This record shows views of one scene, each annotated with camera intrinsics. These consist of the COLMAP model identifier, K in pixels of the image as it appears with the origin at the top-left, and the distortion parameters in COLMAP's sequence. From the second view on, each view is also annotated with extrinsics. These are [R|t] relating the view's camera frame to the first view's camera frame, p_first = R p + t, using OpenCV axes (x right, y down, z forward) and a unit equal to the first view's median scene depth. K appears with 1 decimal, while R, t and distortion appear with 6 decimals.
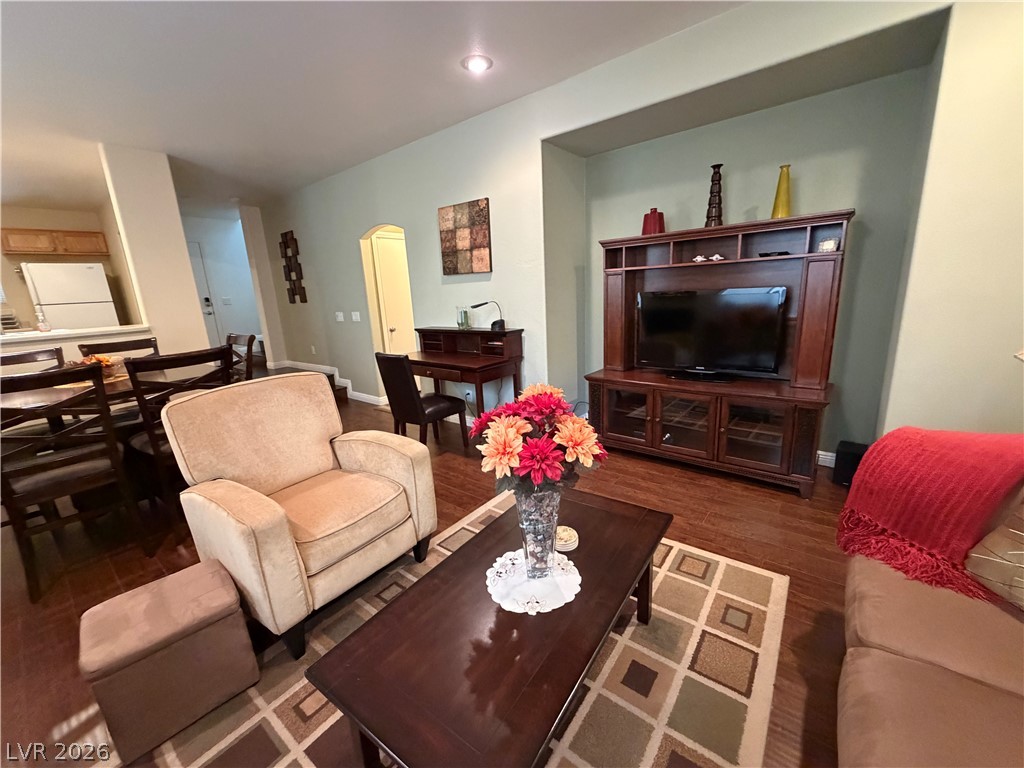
lens RADIAL K [[407.5, 0, 511.1], [0, 407.5, 384.1], [0, 0, 1]] dist [-0.002311, 0.001074]
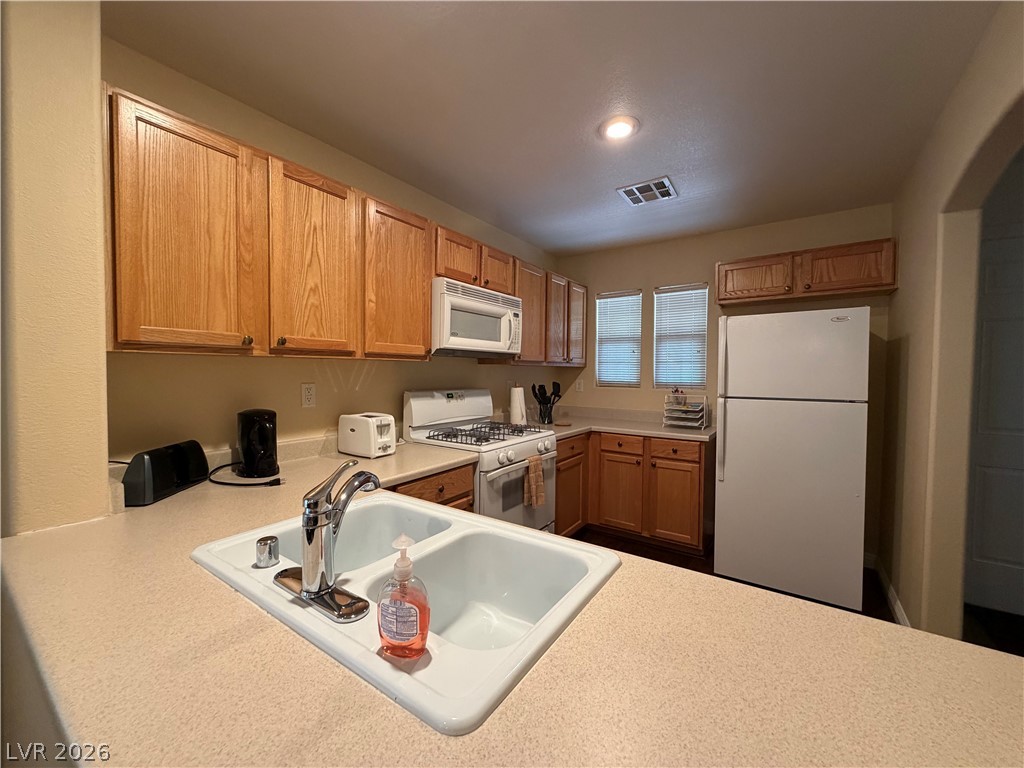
lens RADIAL K [[407.5, 0, 510.4], [0, 407.5, 387.3], [0, 0, 1]] dist [-0.002311, 0.001074]
pose [[0.068488, 0.090066, -0.993578, -0.975654], [-0.237513, 0.968753, 0.071443, -0.258301], [0.968967, 0.231095, 0.087740, 1.000952]]
